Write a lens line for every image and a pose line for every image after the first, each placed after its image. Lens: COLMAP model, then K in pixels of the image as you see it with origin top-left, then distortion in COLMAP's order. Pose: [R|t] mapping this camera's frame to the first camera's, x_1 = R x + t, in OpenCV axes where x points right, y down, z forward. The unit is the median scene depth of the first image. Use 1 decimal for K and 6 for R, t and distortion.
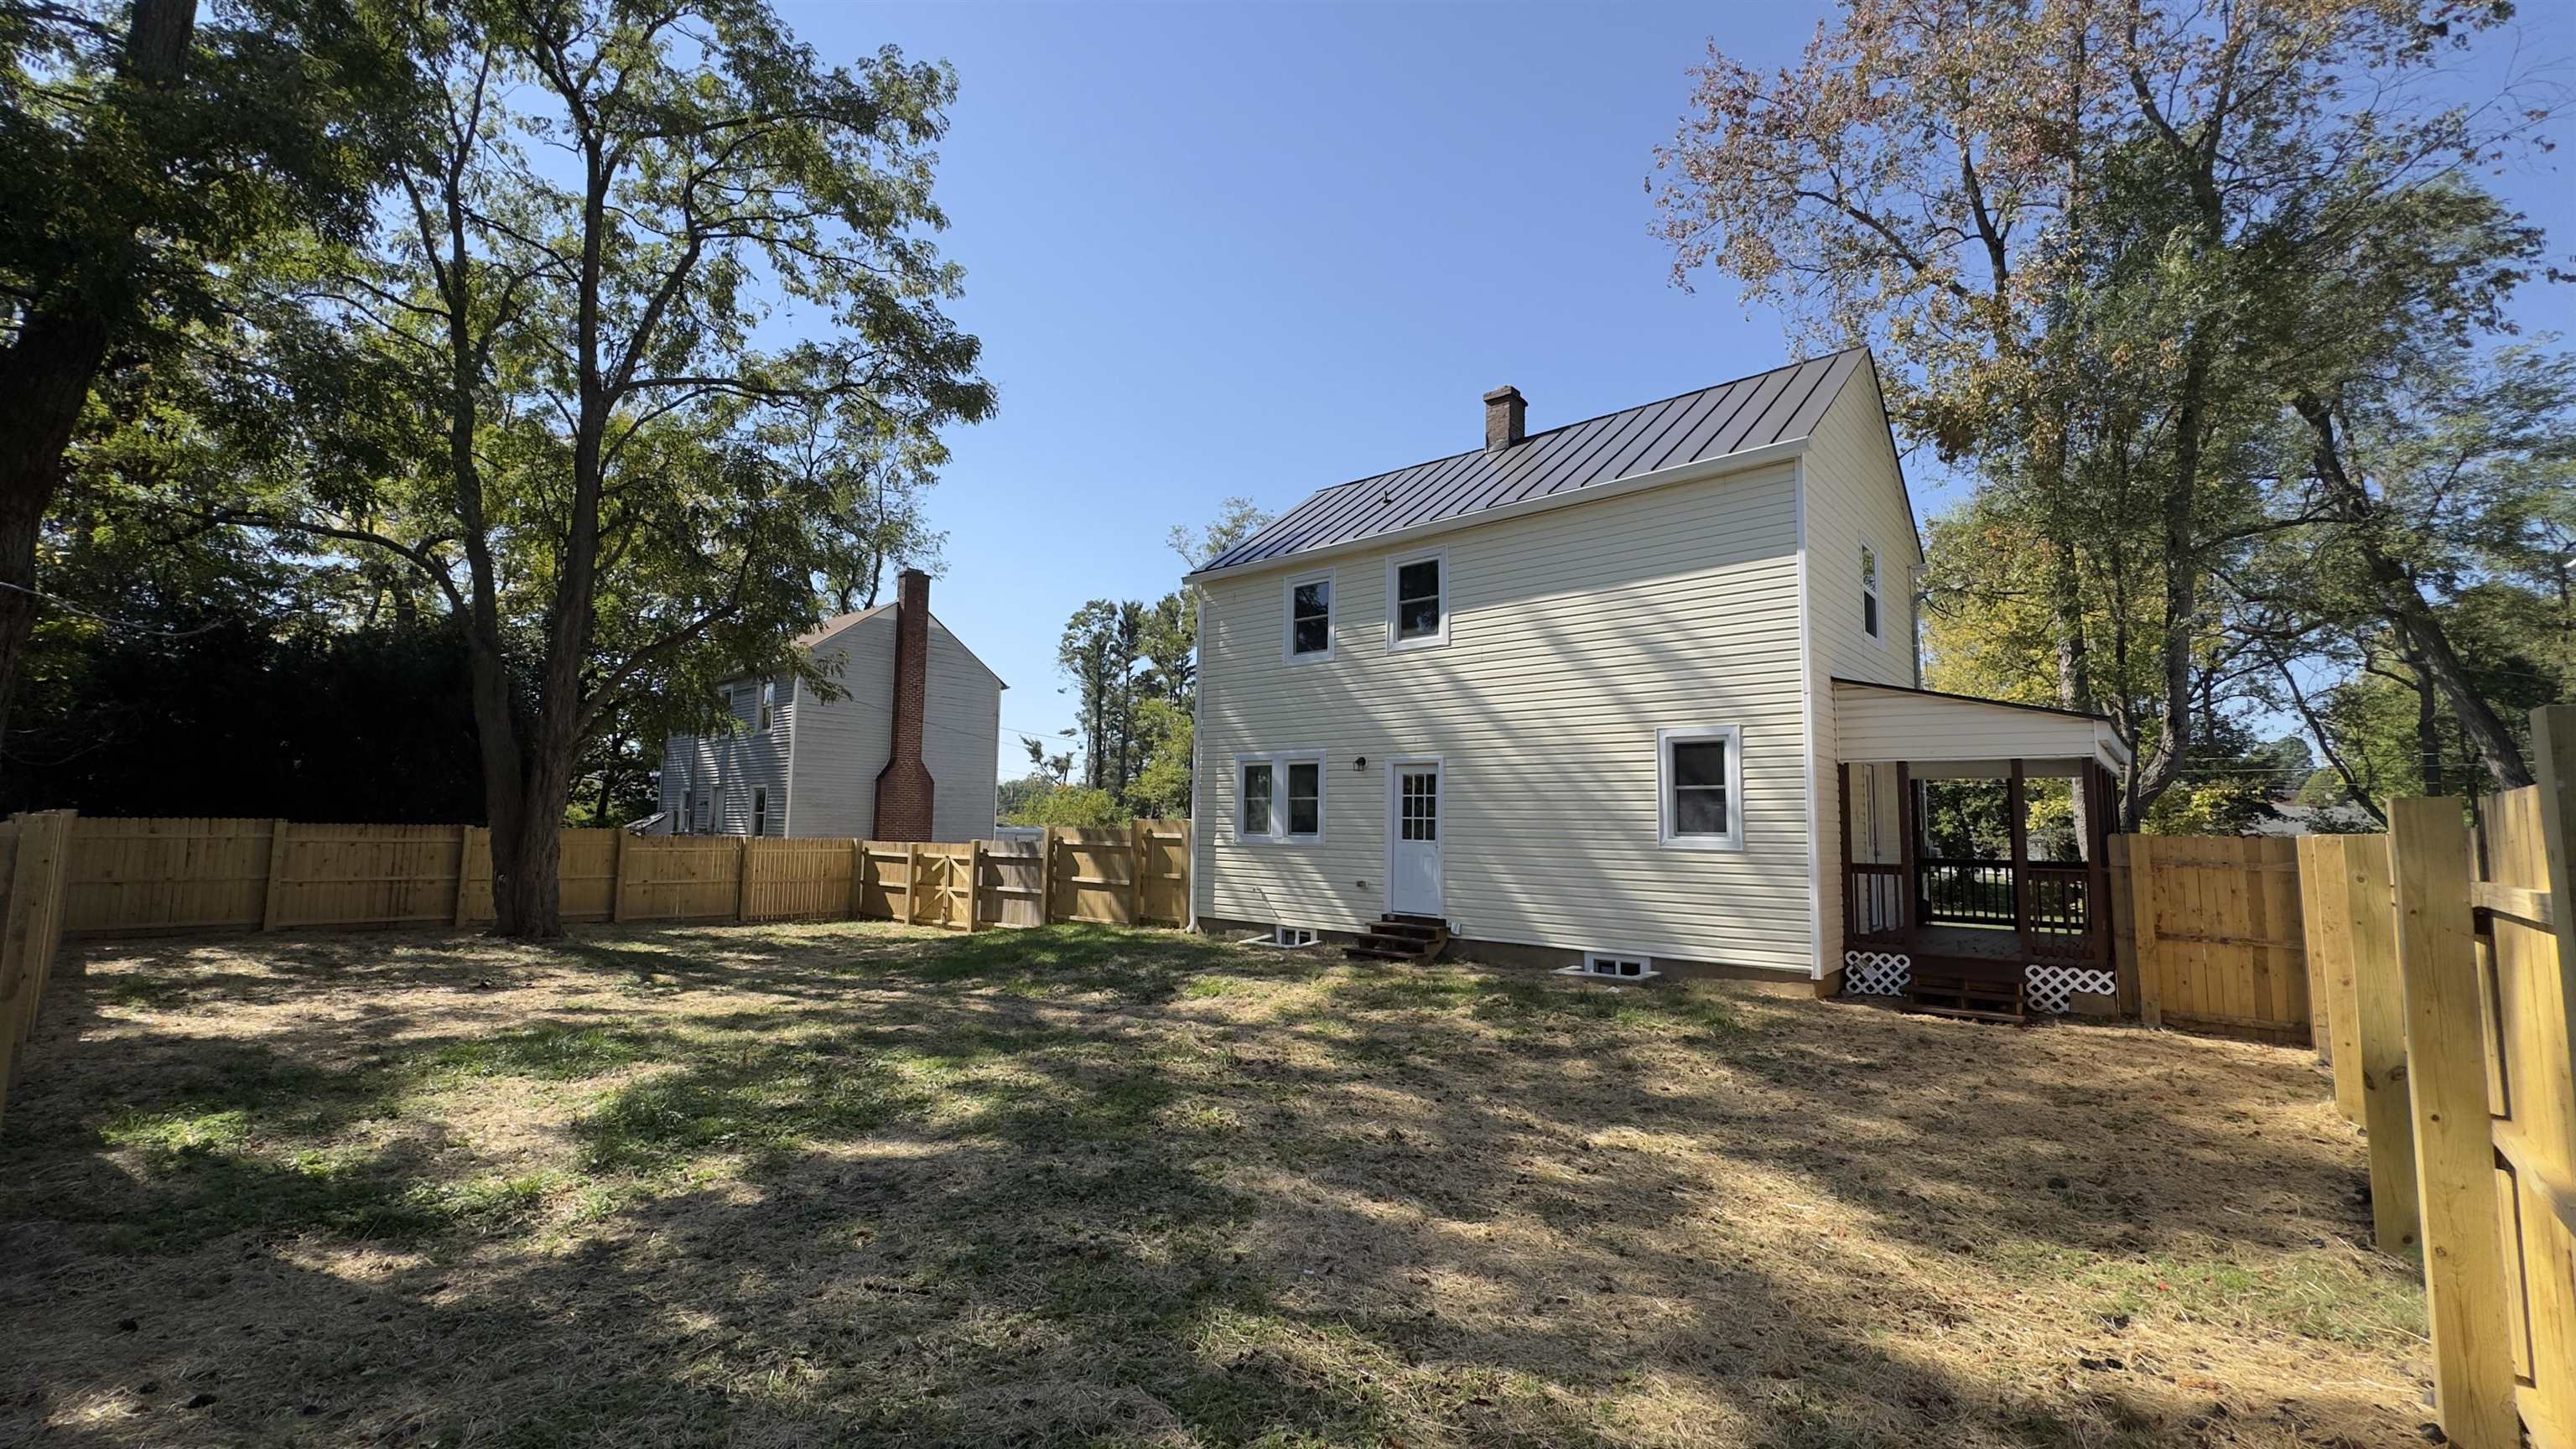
lens RADIAL K [[1028.4, 0, 1288.0], [0, 1028.4, 724.5], [0, 0, 1]] dist [-0.002444, 0.000090]
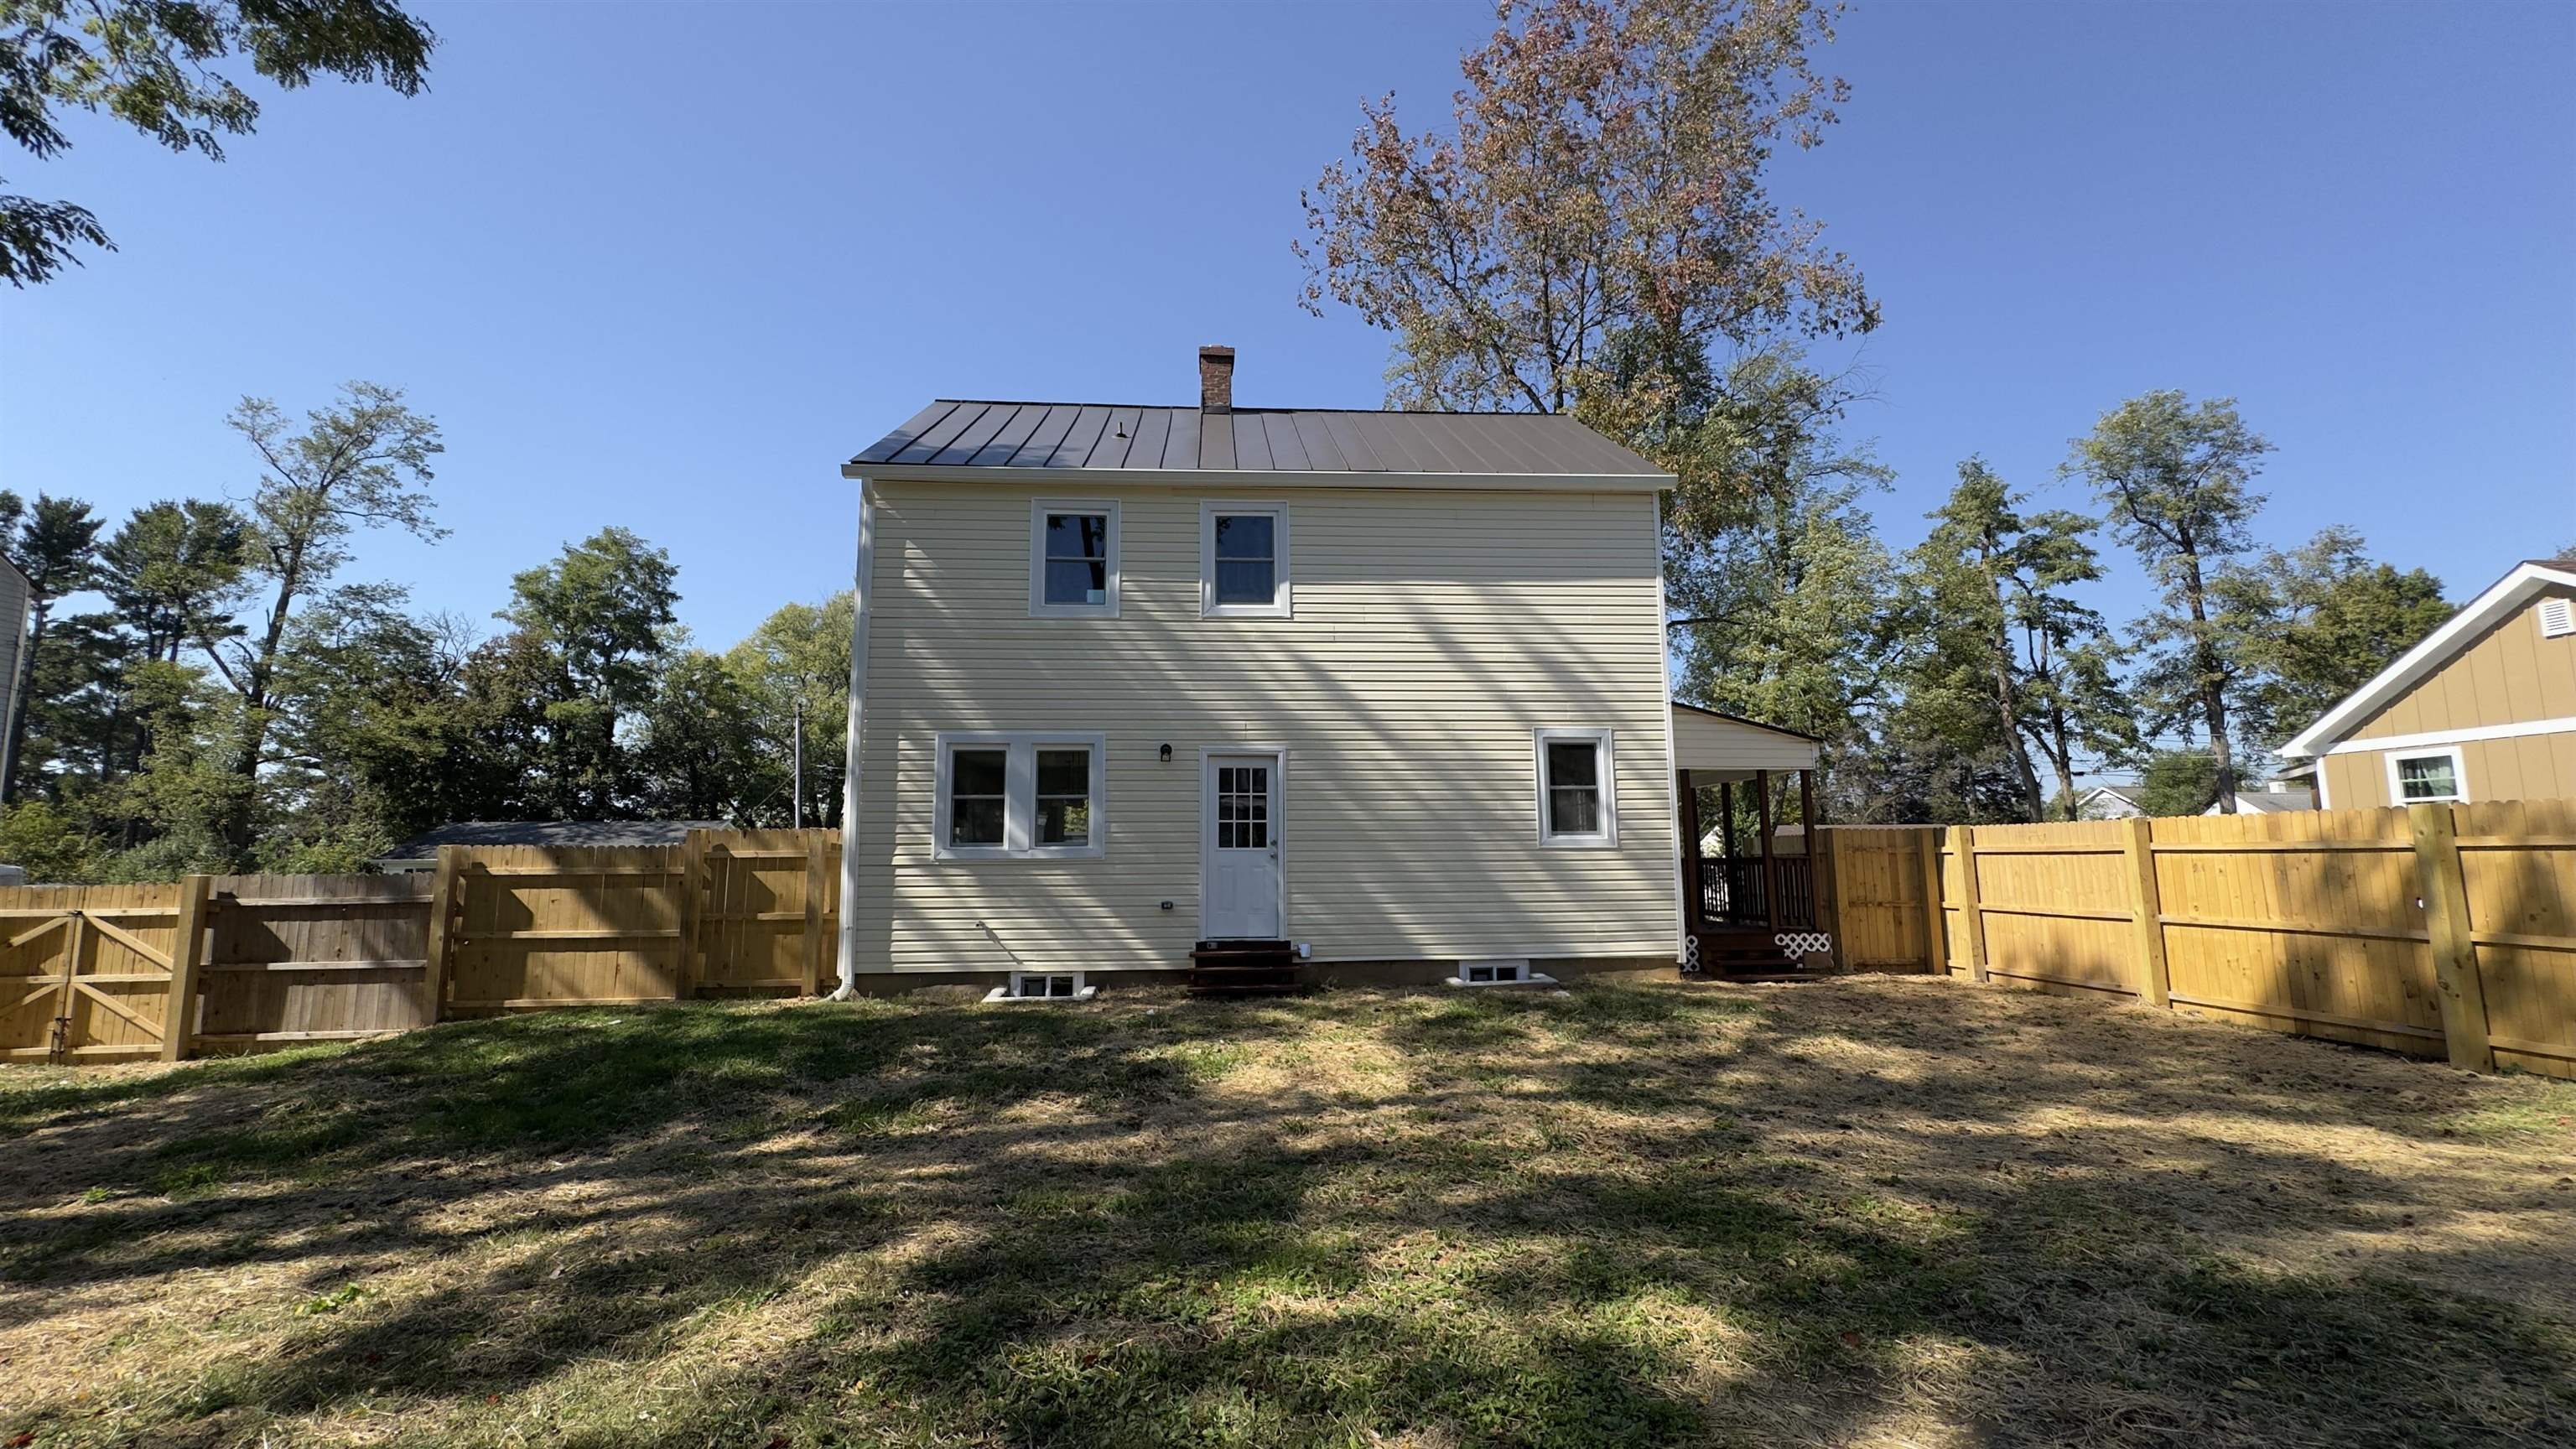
lens RADIAL K [[1028.4, 0, 1288.0], [0, 1028.4, 724.5], [0, 0, 1]] dist [-0.002444, 0.000090]
pose [[0.704316, 0.072123, 0.706213, -0.421999], [-0.051440, 0.997395, -0.050559, 0.051887], [-0.708020, -0.000718, 0.706192, 0.379854]]
